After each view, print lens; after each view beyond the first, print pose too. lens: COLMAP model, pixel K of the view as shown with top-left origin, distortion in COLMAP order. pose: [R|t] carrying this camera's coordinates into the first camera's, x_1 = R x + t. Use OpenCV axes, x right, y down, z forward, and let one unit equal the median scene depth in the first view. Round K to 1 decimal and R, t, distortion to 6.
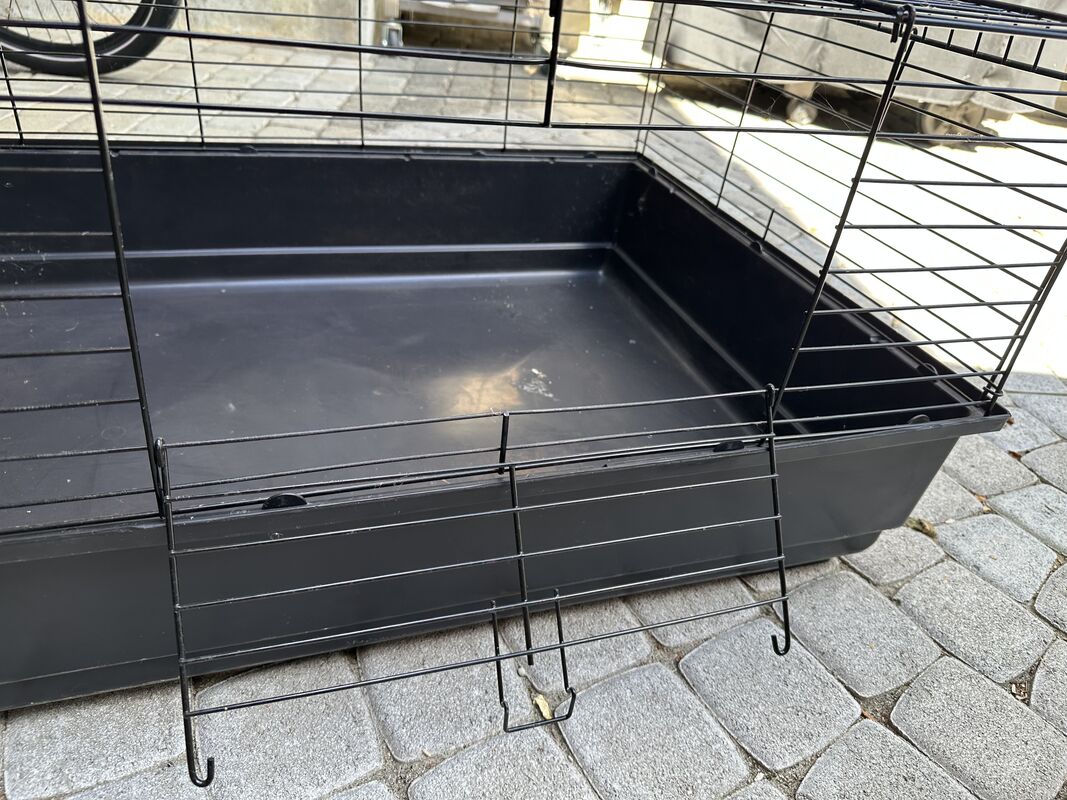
lens RADIAL K [[761.4, 0, 534.0], [0, 761.4, 402.6], [0, 0, 1]] dist [0.000440, -0.021063]
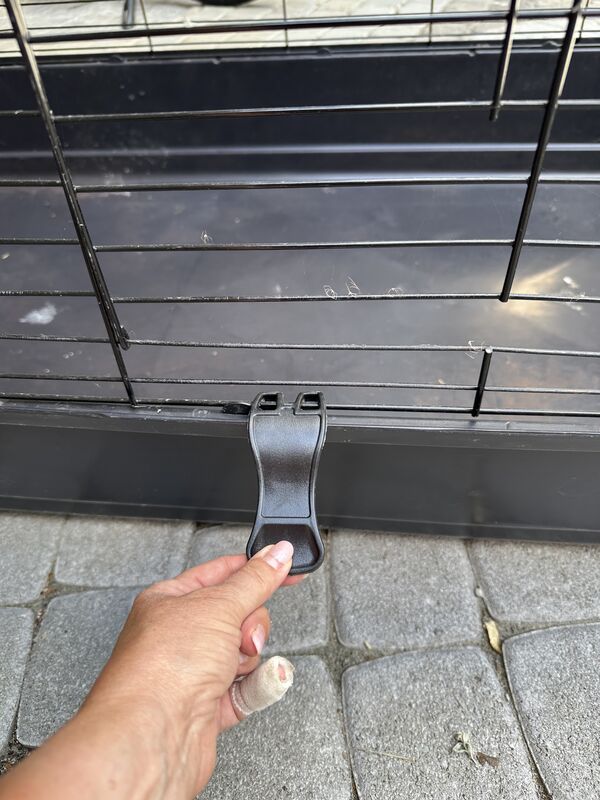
lens RADIAL K [[570.8, 0, 300.2], [0, 570.8, 395.7], [0, 0, 1]] dist [0.000440, -0.021063]
pose [[0.894177, 0.184911, -0.407743, 0.033592], [-0.099777, 0.970124, 0.221141, -0.043415], [0.436453, -0.157056, 0.885913, 0.277193]]
